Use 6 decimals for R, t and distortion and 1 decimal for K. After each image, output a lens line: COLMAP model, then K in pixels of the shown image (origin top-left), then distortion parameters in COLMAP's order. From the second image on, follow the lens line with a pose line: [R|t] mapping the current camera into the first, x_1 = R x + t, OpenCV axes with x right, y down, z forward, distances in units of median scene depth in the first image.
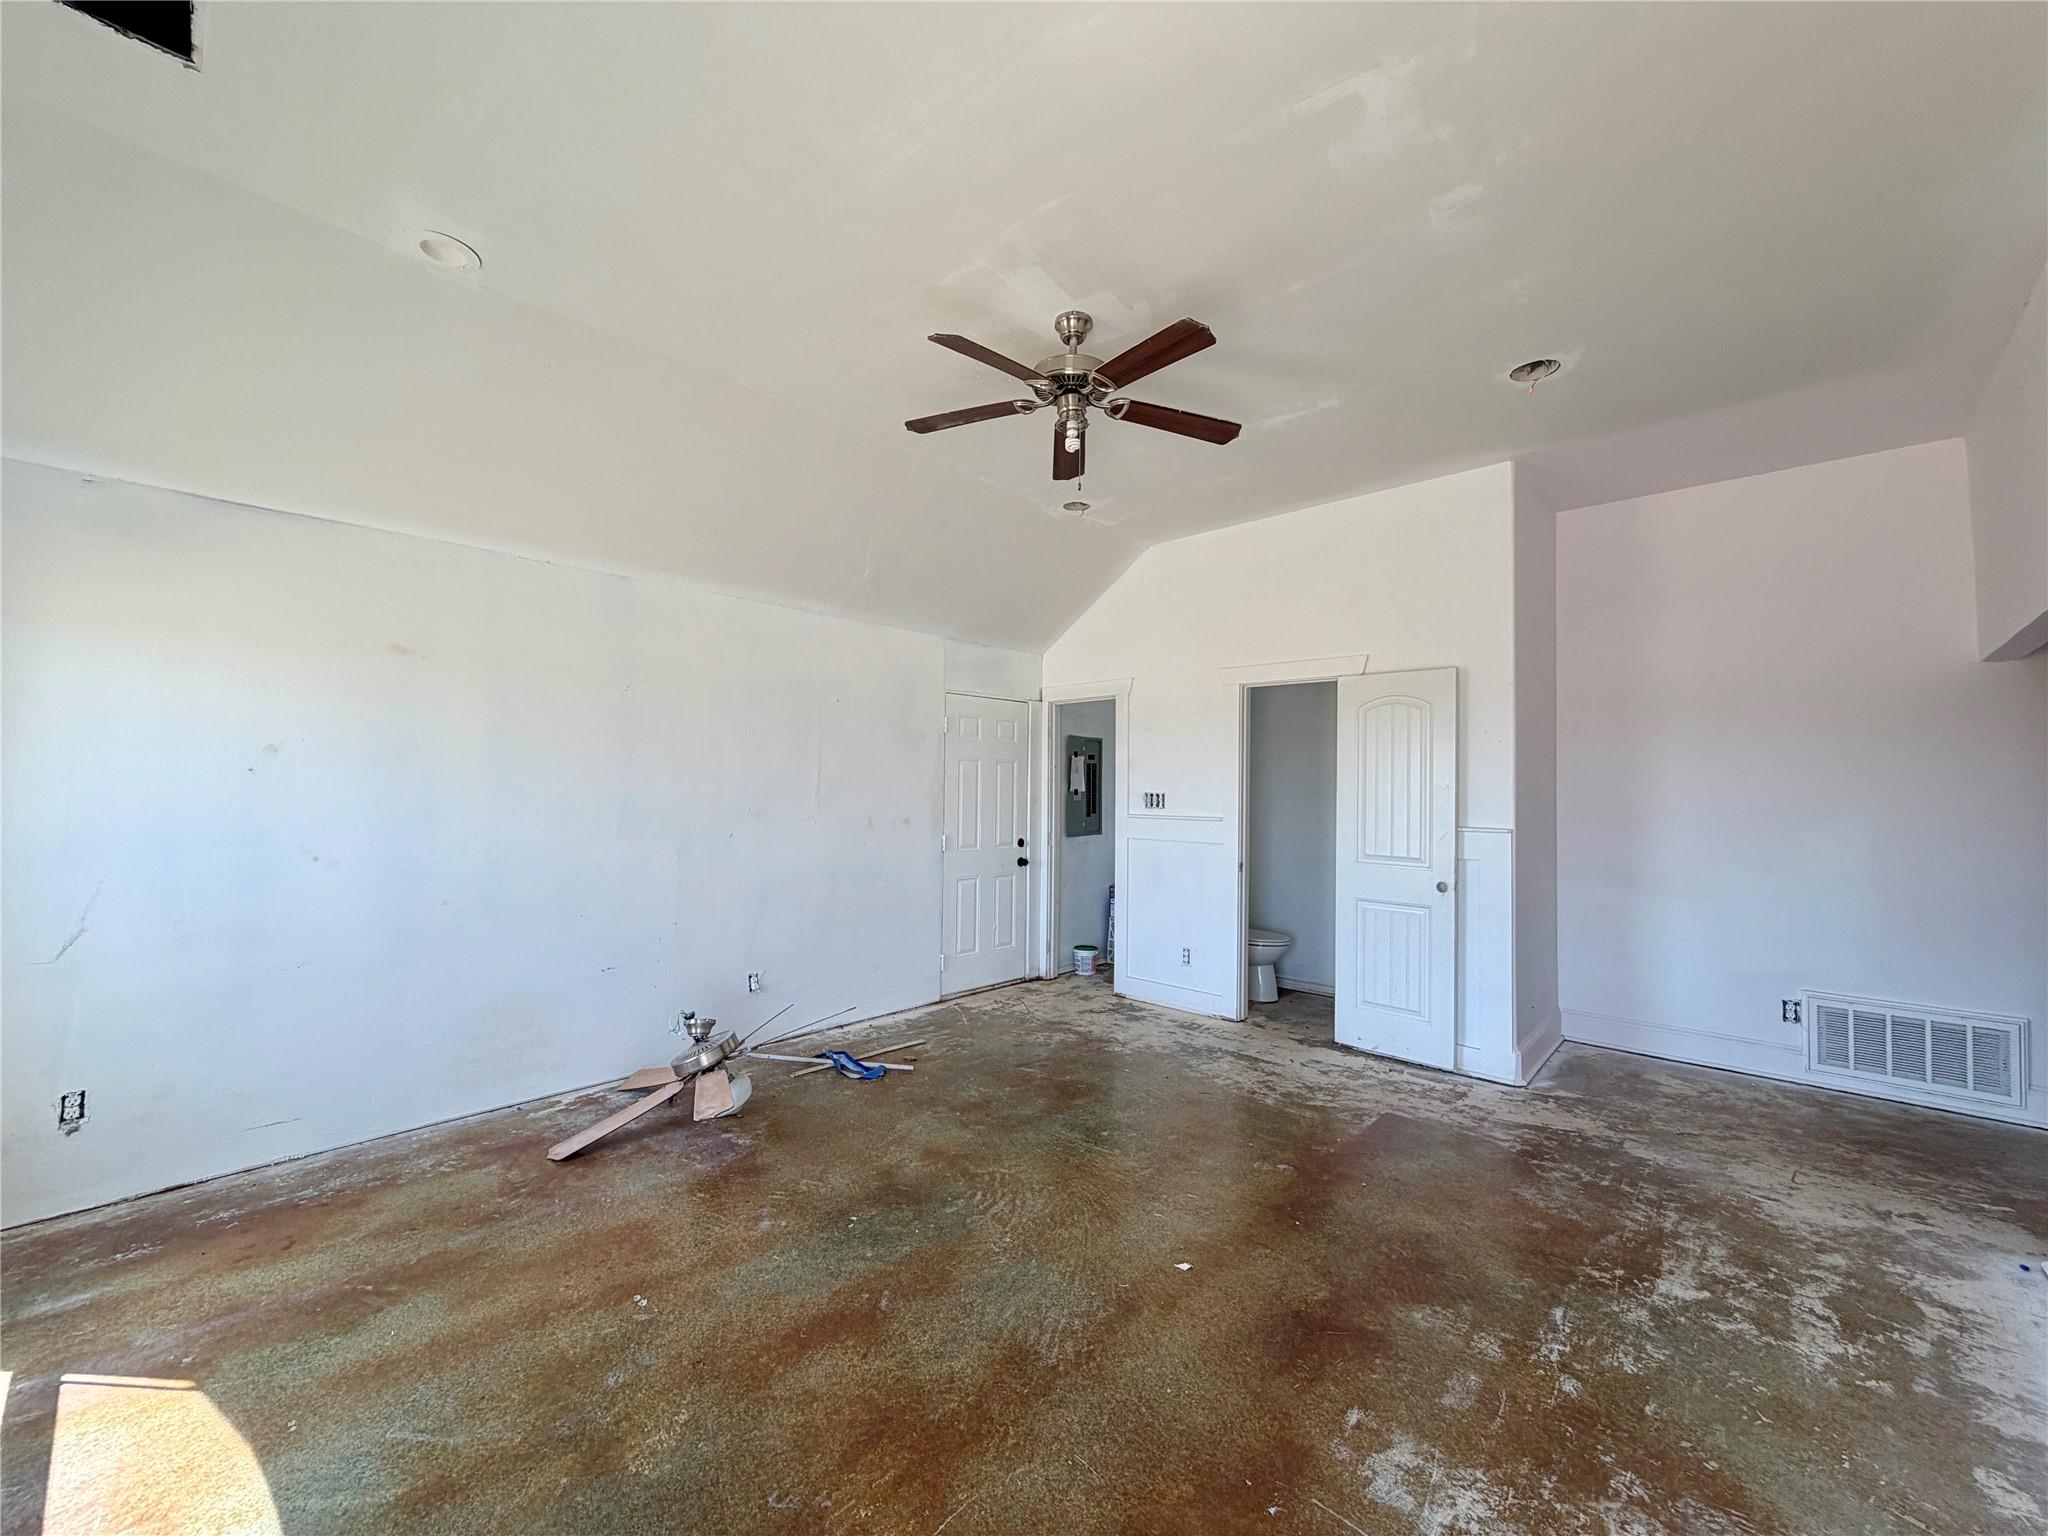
lens RADIAL K [[824.6, 0, 1017.9], [0, 824.6, 771.7], [0, 0, 1]] dist [0.002300, 0.000311]
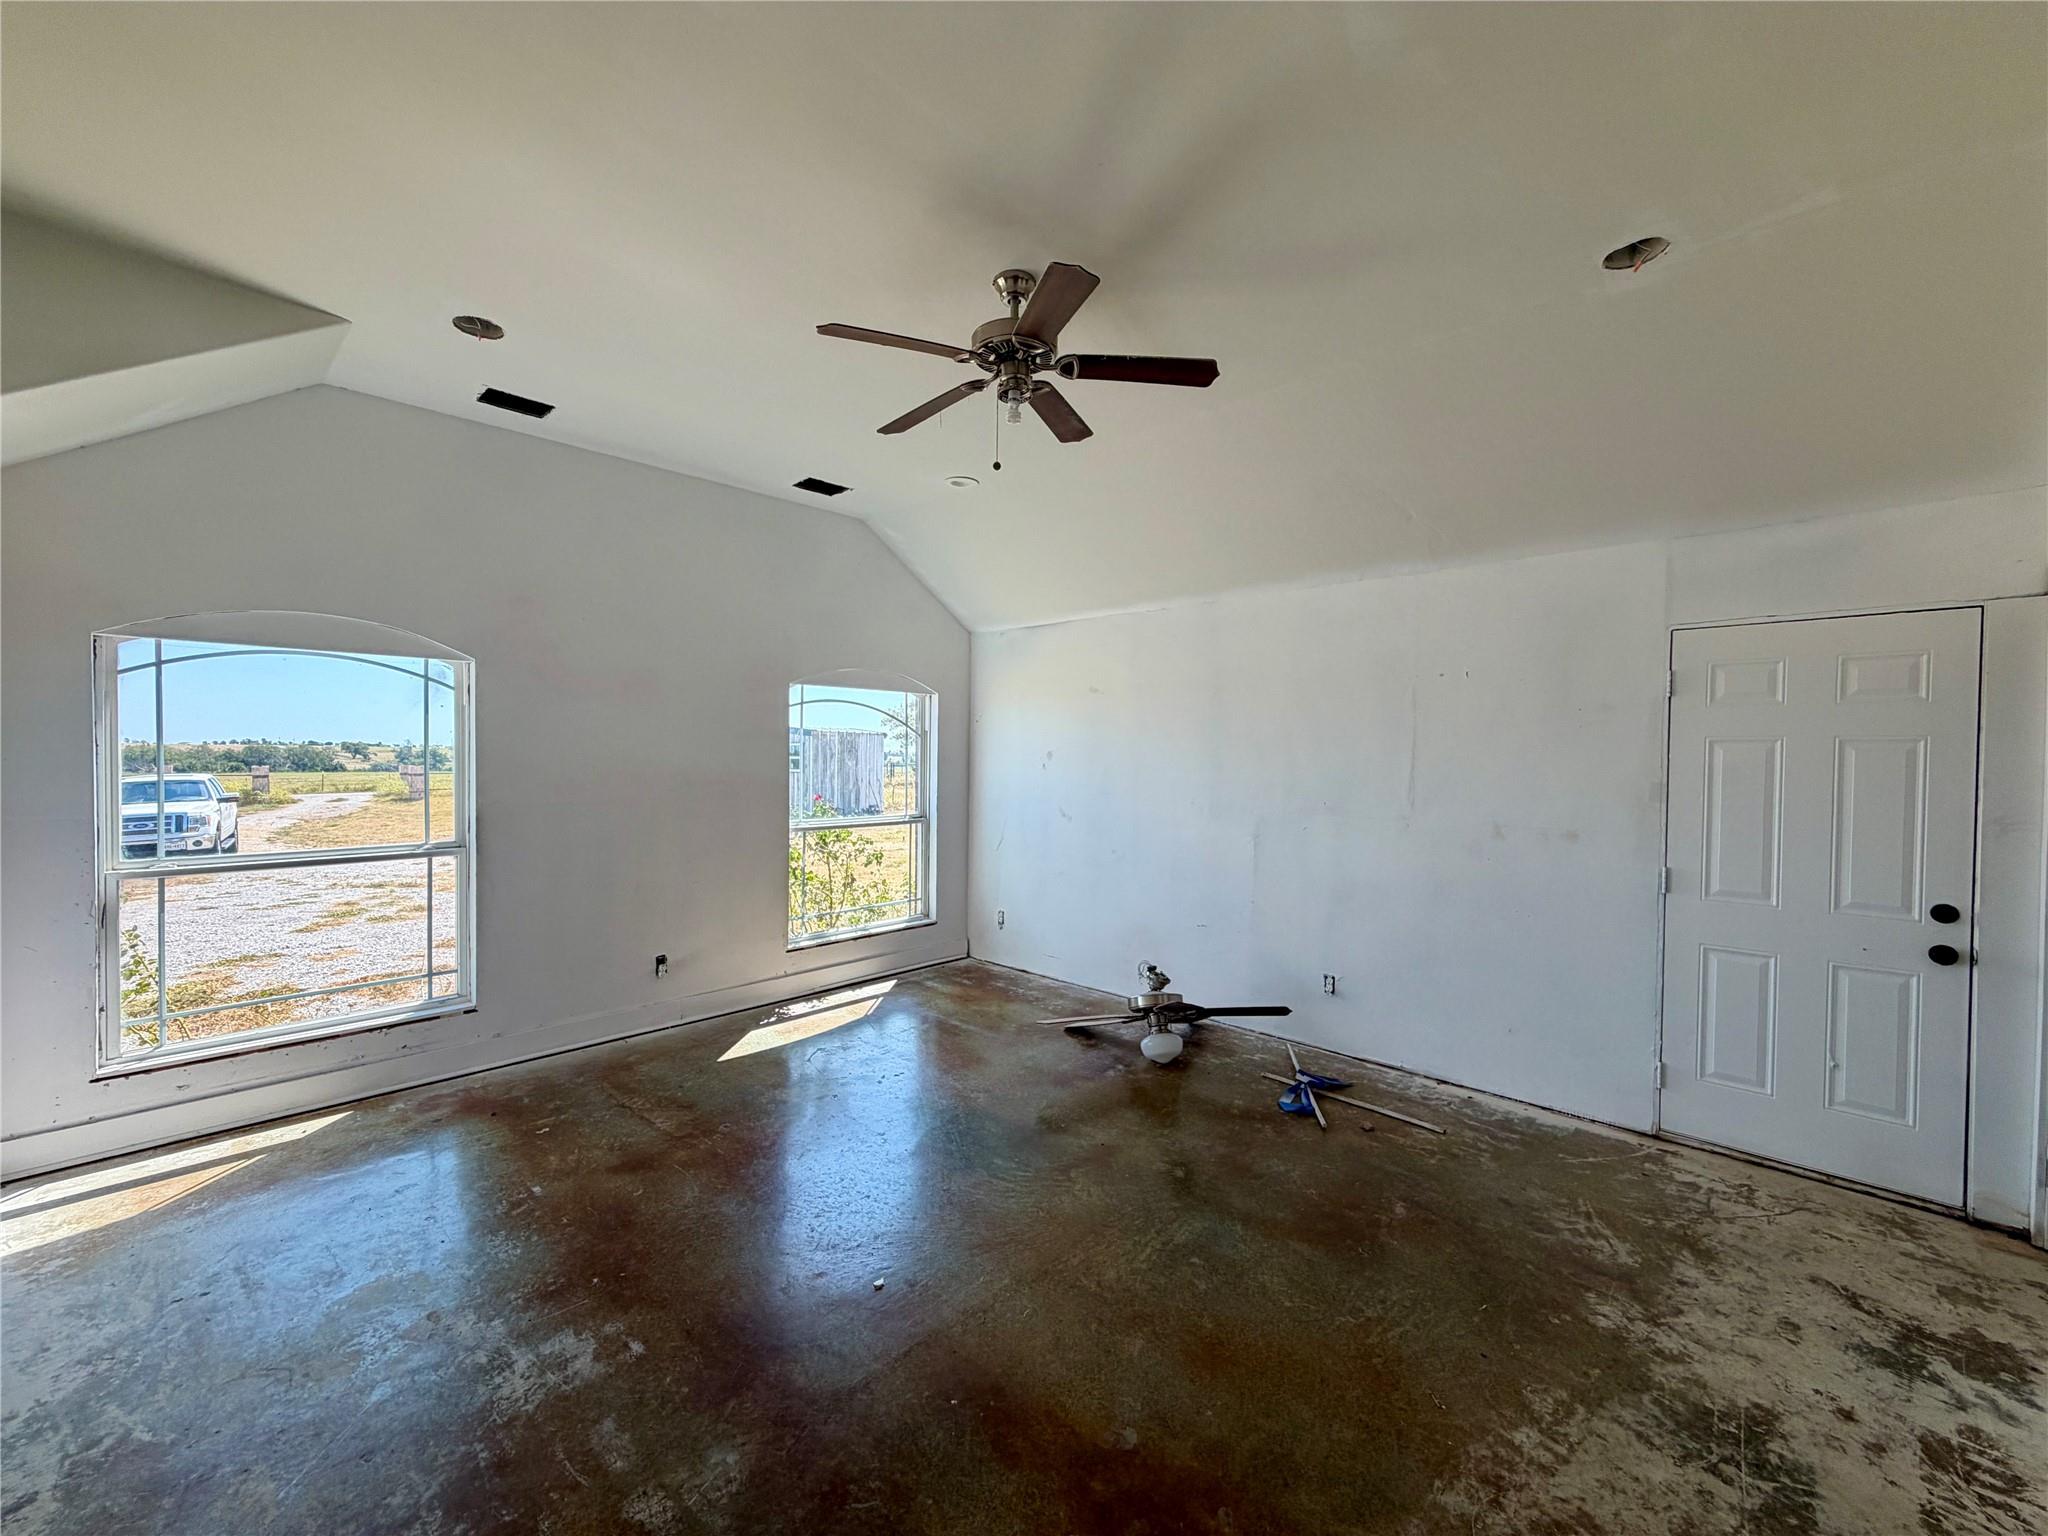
lens RADIAL K [[824.6, 0, 1017.5], [0, 824.6, 770.6], [0, 0, 1]] dist [0.002300, 0.000311]
pose [[-0.021956, 0.007269, -0.999733, 0.653990], [0.010147, 0.999924, 0.007048, -0.003512], [0.999707, -0.009989, -0.022028, 0.669804]]
